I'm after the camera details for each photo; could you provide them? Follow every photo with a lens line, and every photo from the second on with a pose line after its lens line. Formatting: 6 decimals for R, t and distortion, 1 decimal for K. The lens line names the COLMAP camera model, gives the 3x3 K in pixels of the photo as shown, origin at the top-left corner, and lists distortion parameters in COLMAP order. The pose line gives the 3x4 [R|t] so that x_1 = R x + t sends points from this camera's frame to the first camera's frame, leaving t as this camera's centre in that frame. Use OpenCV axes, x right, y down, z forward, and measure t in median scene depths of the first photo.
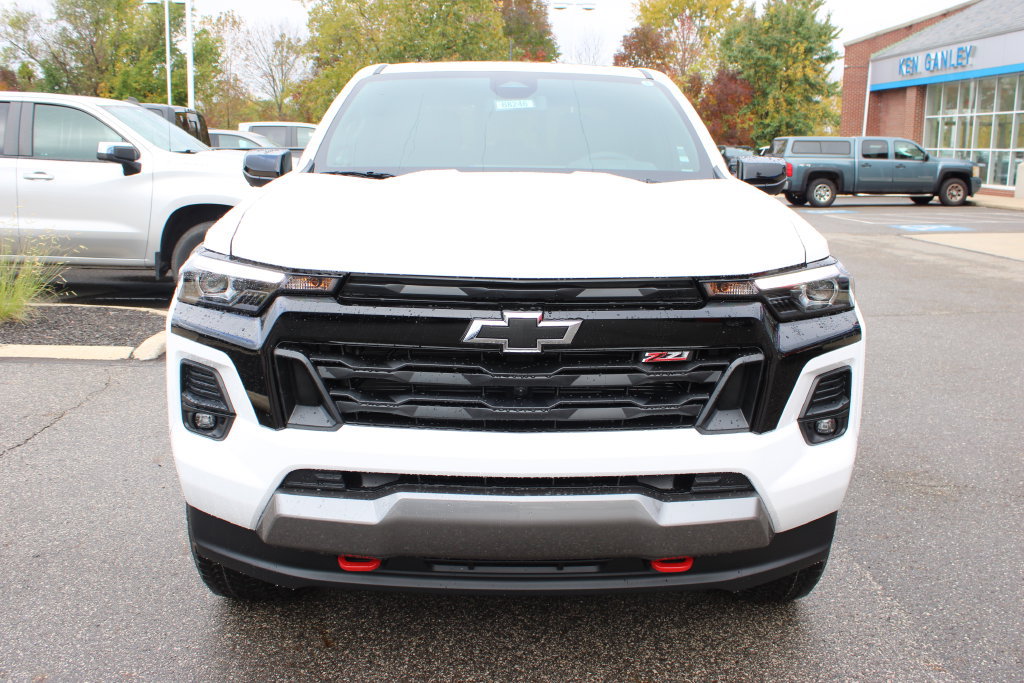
lens RADIAL K [[953.2, 0, 514.4], [0, 953.2, 330.0], [0, 0, 1]] dist [-0.083113, 0.027929]
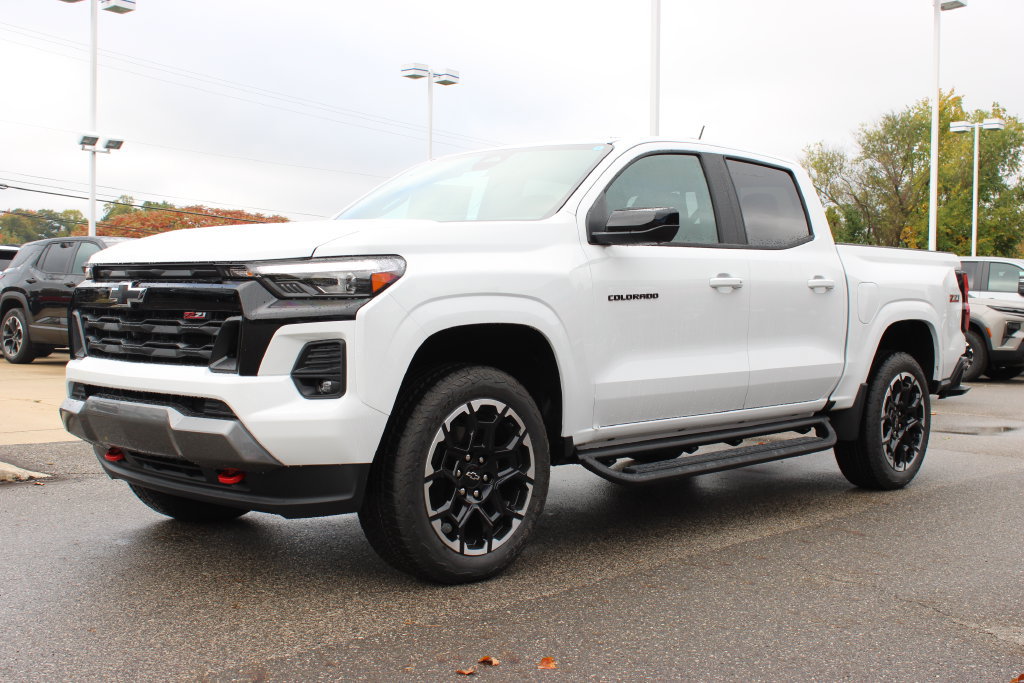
lens RADIAL K [[1158.9, 0, 512.0], [0, 1158.9, 341.5], [0, 0, 1]] dist [-0.004311, -0.006495]
pose [[0.732030, 0.021837, -0.680922, 1.582994], [-0.129951, 0.985610, -0.108097, 0.180017], [0.668763, 0.167617, 0.724335, 0.035592]]
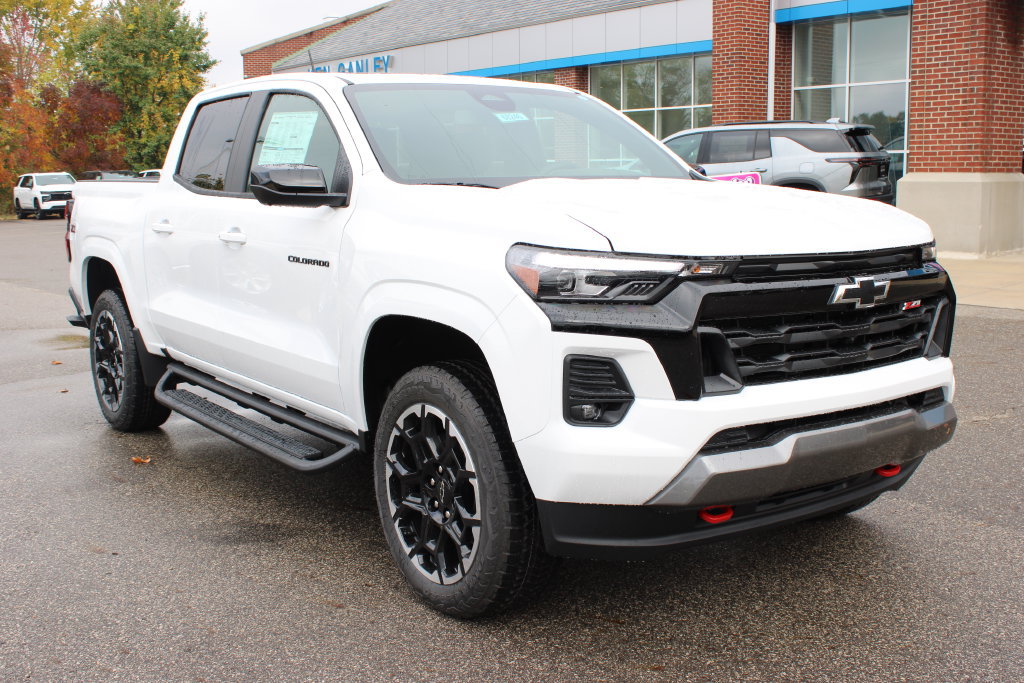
lens RADIAL K [[1124.4, 0, 512.0], [0, 1124.4, 341.5], [0, 0, 1]] dist [-0.088361, 0.016188]
pose [[0.829753, -0.104741, 0.548215, -1.066114], [0.125921, 0.992040, -0.001051, 0.009081], [-0.543741, 0.069904, 0.836337, -0.005417]]
